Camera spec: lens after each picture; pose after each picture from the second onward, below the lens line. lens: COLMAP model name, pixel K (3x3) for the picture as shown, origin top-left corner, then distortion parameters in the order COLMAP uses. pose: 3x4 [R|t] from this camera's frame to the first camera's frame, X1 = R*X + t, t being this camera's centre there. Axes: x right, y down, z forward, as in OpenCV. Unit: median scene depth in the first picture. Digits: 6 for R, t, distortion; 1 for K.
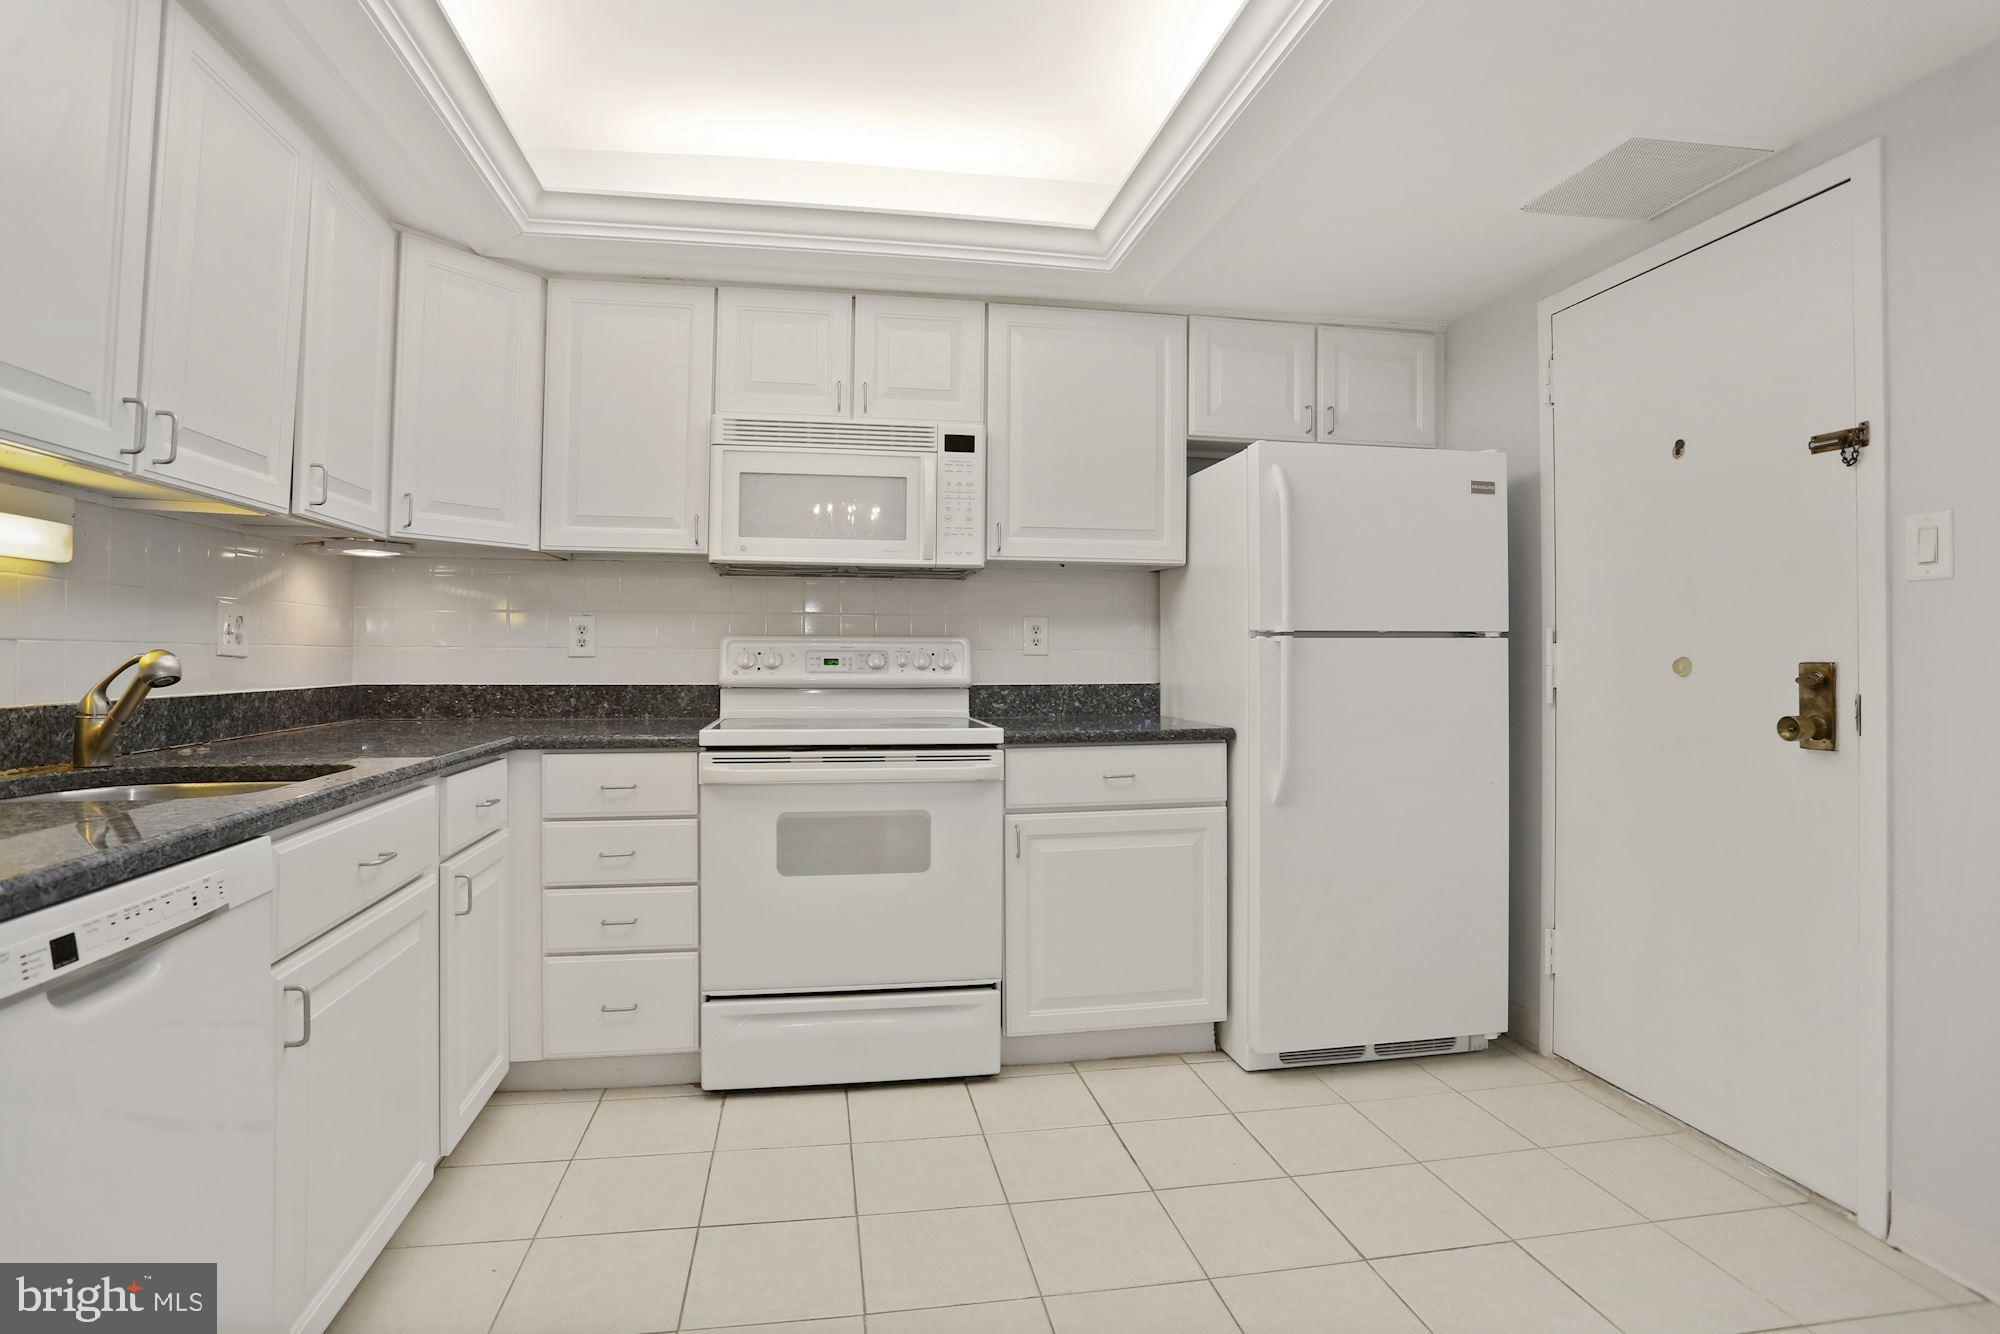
lens RADIAL K [[996.2, 0, 980.7], [0, 996.2, 640.3], [0, 0, 1]] dist [-0.076885, 0.032992]
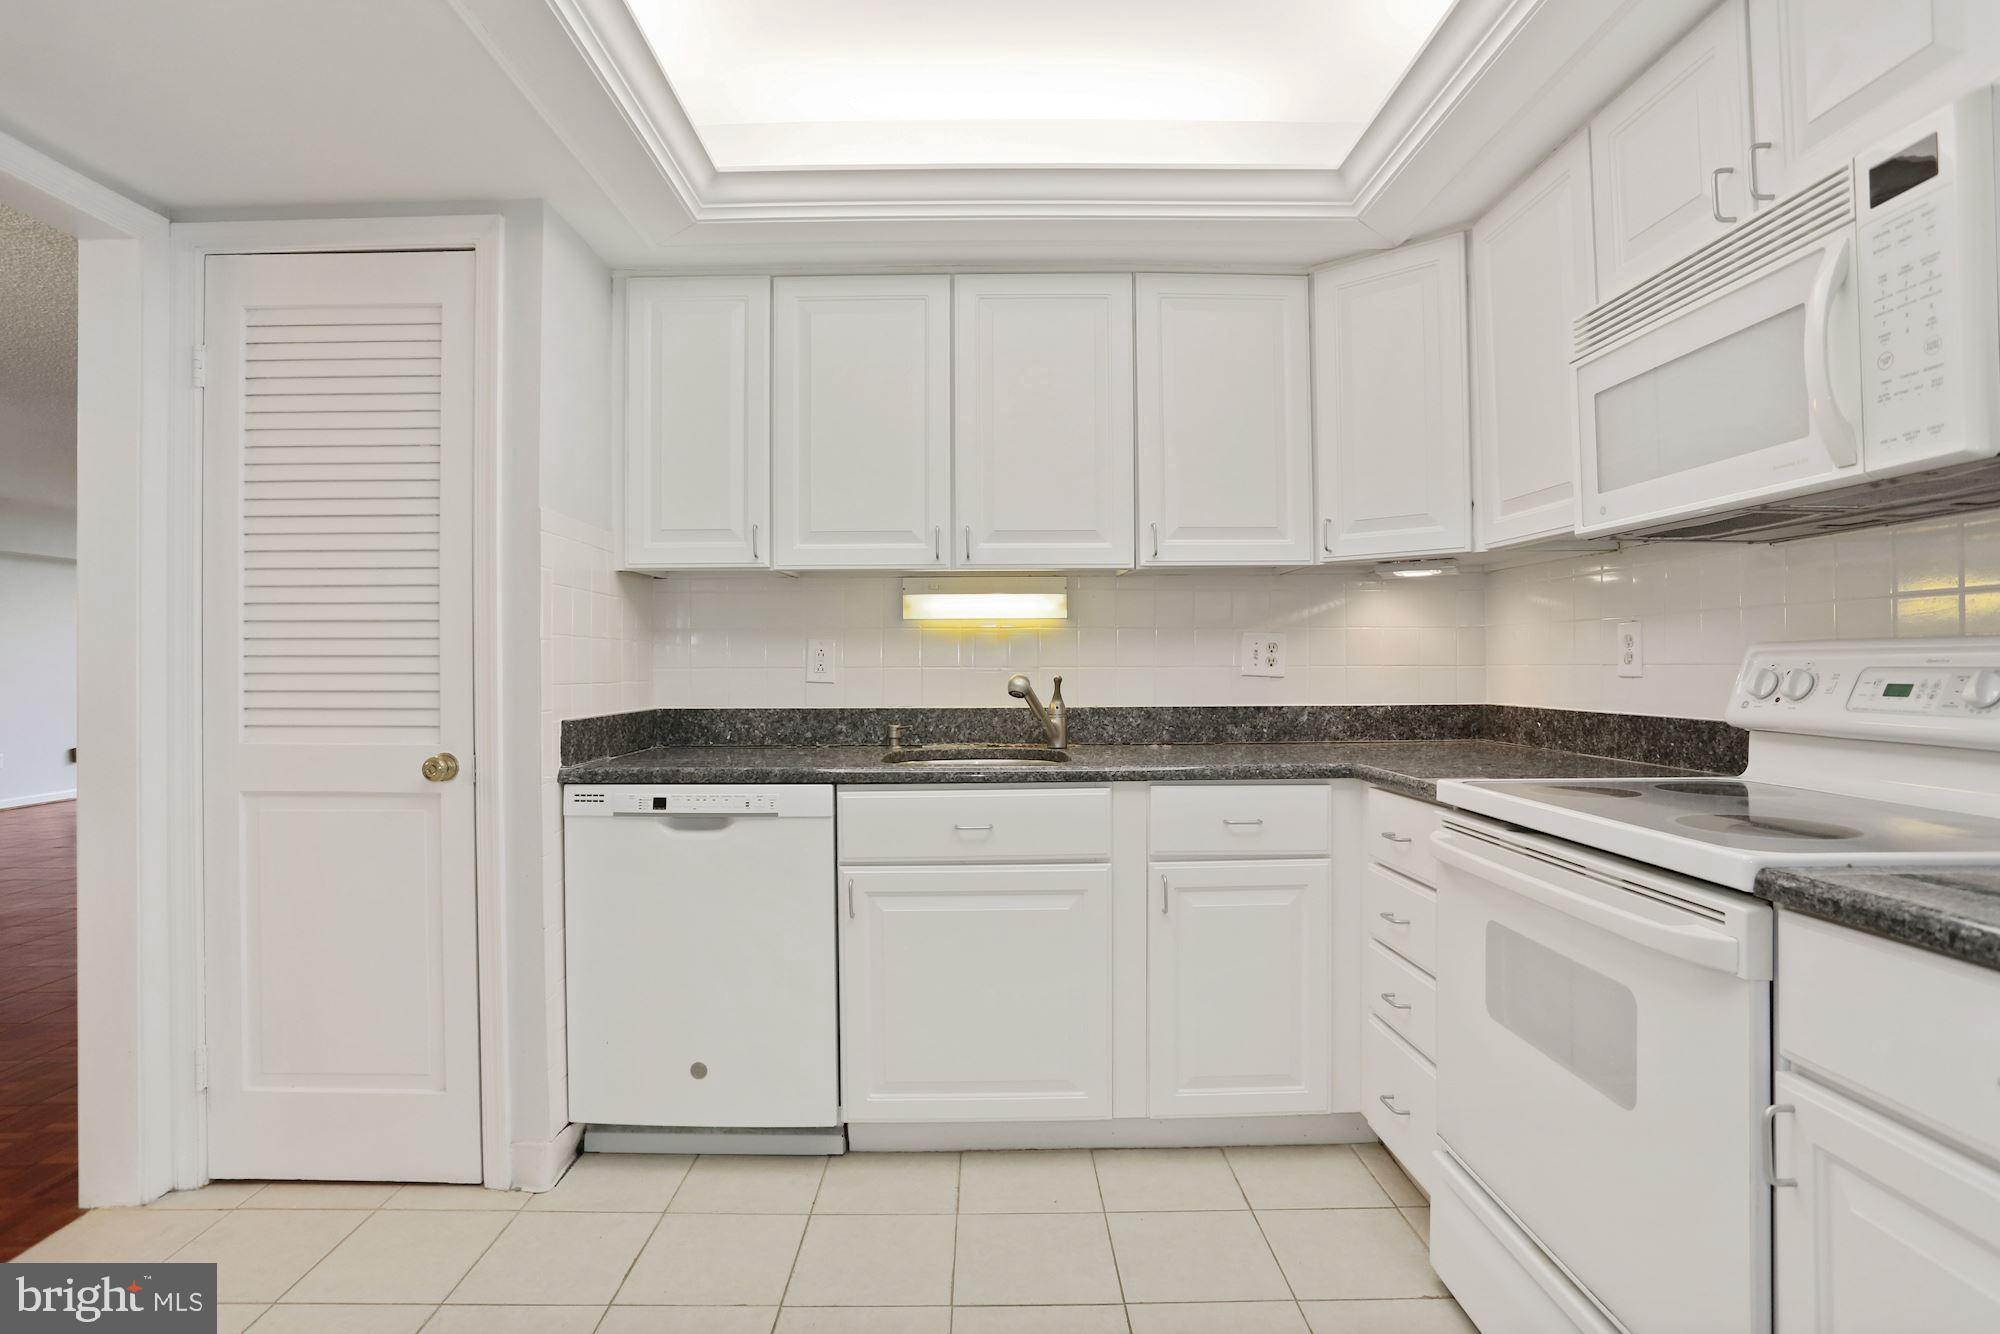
lens RADIAL K [[1018.5, 0, 979.9], [0, 1018.5, 650.7], [0, 0, 1]] dist [-0.075443, 0.030990]
pose [[-0.172031, -0.017589, -0.984934, 0.448359], [0.019868, 0.999575, -0.021321, 0.003491], [0.984891, -0.023237, -0.171608, 0.692581]]
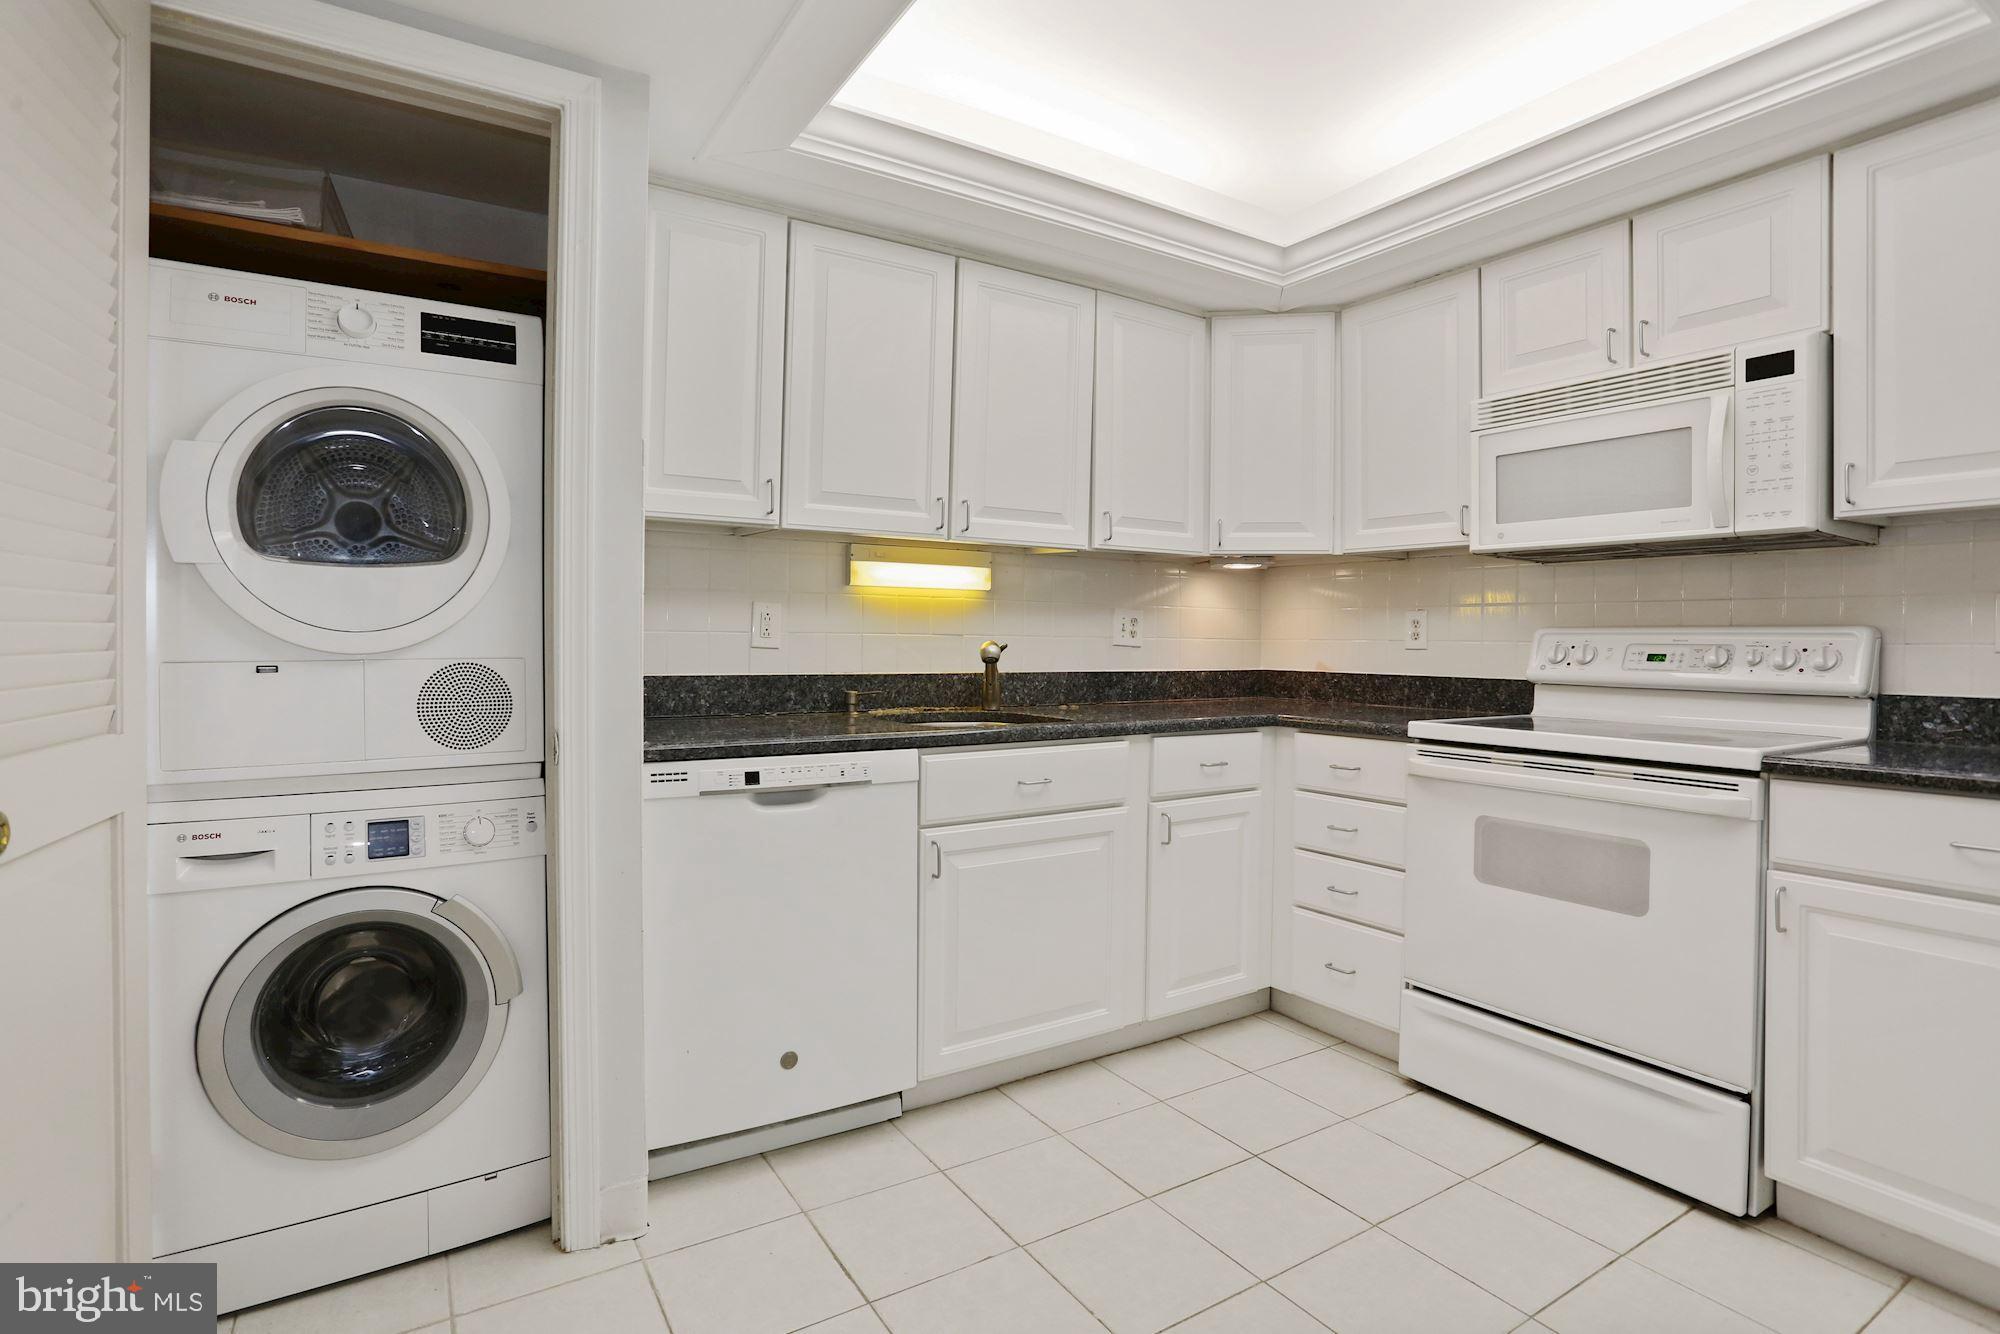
lens RADIAL K [[996.2, 0, 980.7], [0, 996.2, 640.3], [0, 0, 1]] dist [-0.076885, 0.032992]
pose [[0.373005, 0.001096, -0.927829, 0.428527], [0.005817, 0.999977, 0.003520, 0.000976], [0.927811, -0.006710, 0.372990, 0.186006]]
